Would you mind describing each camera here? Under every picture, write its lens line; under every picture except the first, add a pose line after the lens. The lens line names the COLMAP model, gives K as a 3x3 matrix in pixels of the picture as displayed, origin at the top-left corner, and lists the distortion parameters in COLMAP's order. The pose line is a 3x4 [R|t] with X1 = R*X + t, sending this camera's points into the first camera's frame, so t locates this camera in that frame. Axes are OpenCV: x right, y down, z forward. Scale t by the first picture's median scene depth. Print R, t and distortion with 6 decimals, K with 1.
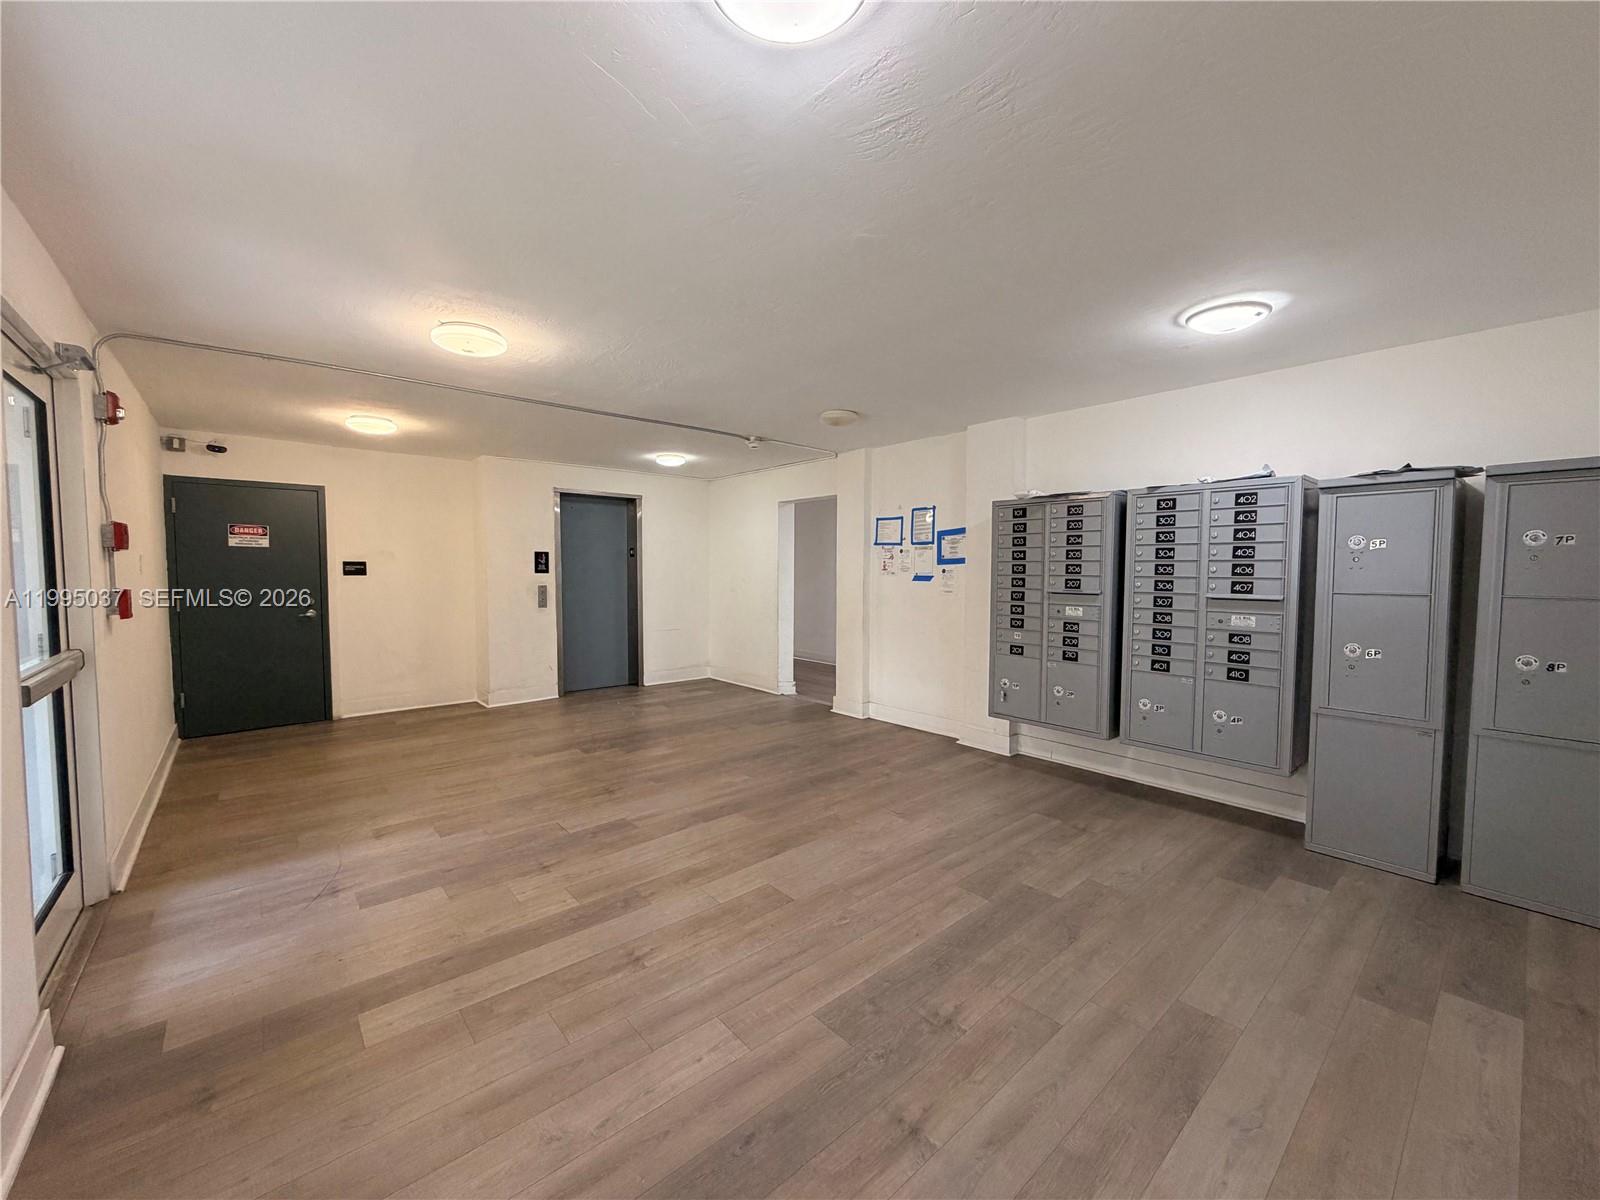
lens RADIAL K [[638.5, 0, 798.1], [0, 638.5, 601.9], [0, 0, 1]] dist [0.002172, -0.000140]
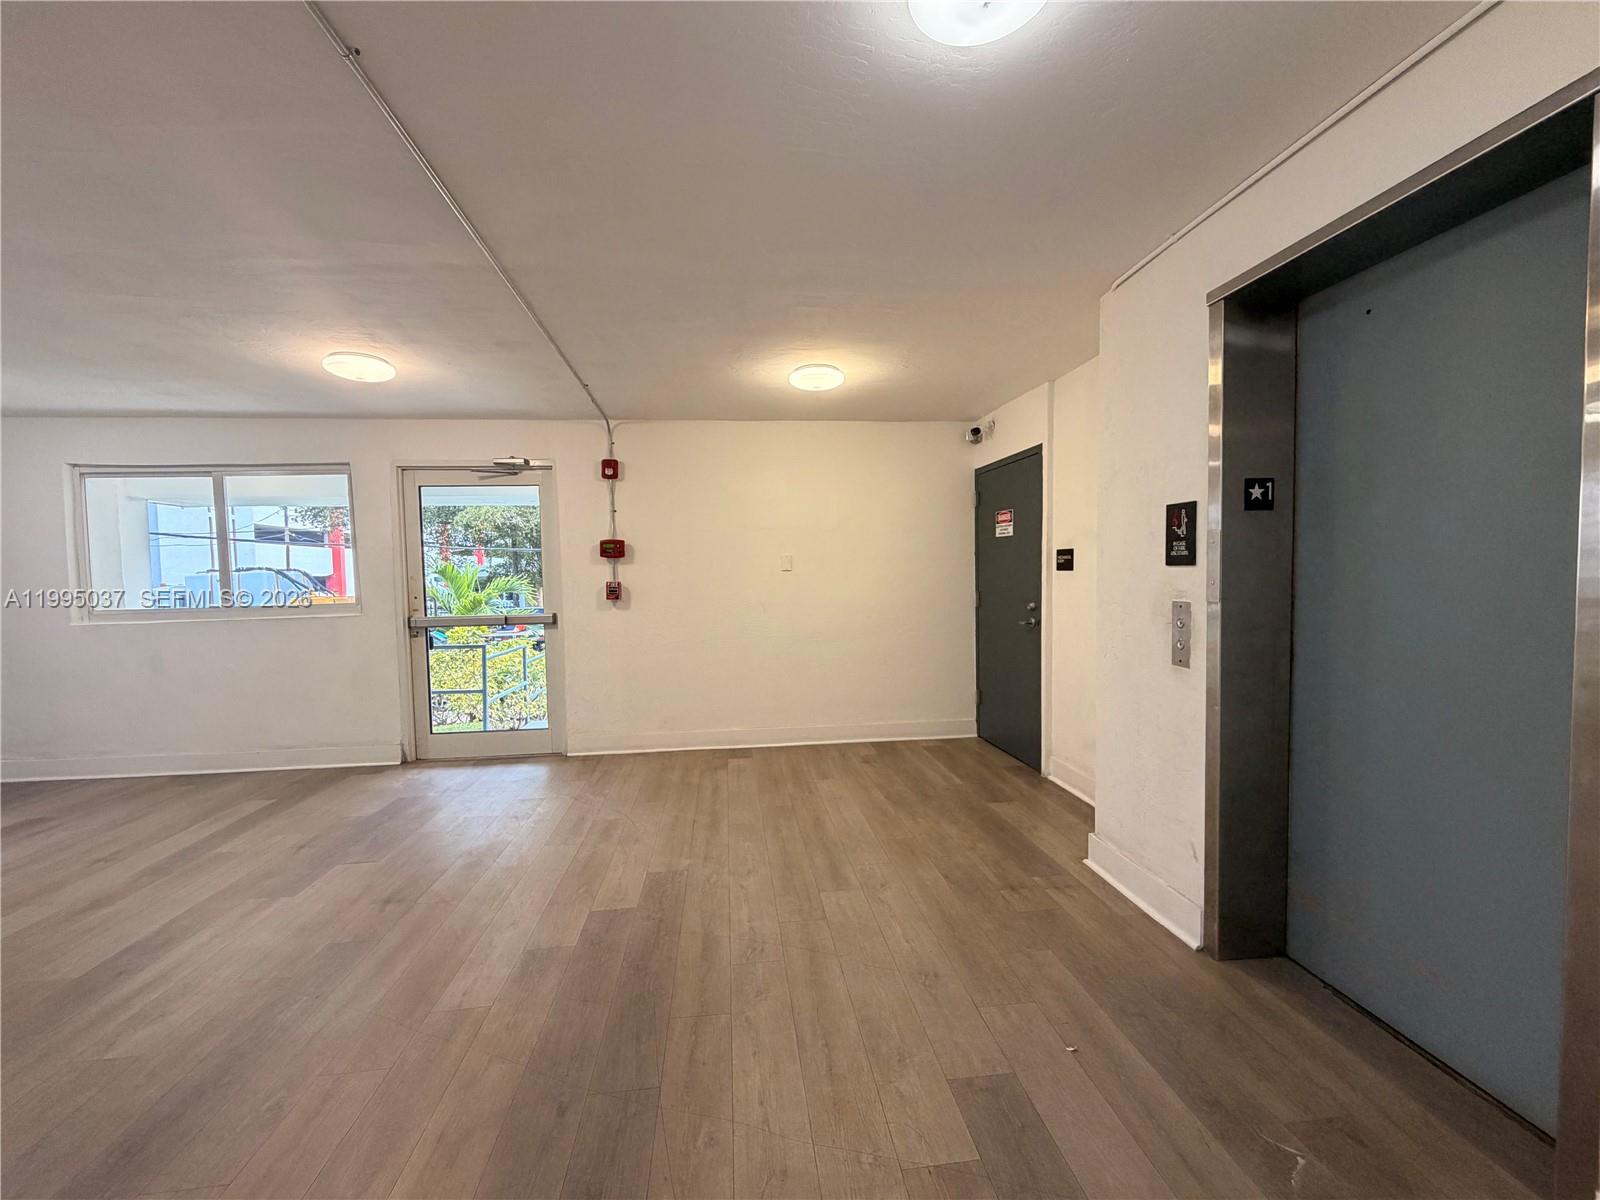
lens RADIAL K [[638.5, 0, 794.2], [0, 638.5, 605.9], [0, 0, 1]] dist [0.002172, -0.000140]
pose [[-0.570032, 0.054876, -0.819788, -0.001370], [-0.020439, 0.996511, 0.080918, -0.053481], [0.821368, 0.062882, -0.566922, 1.164178]]
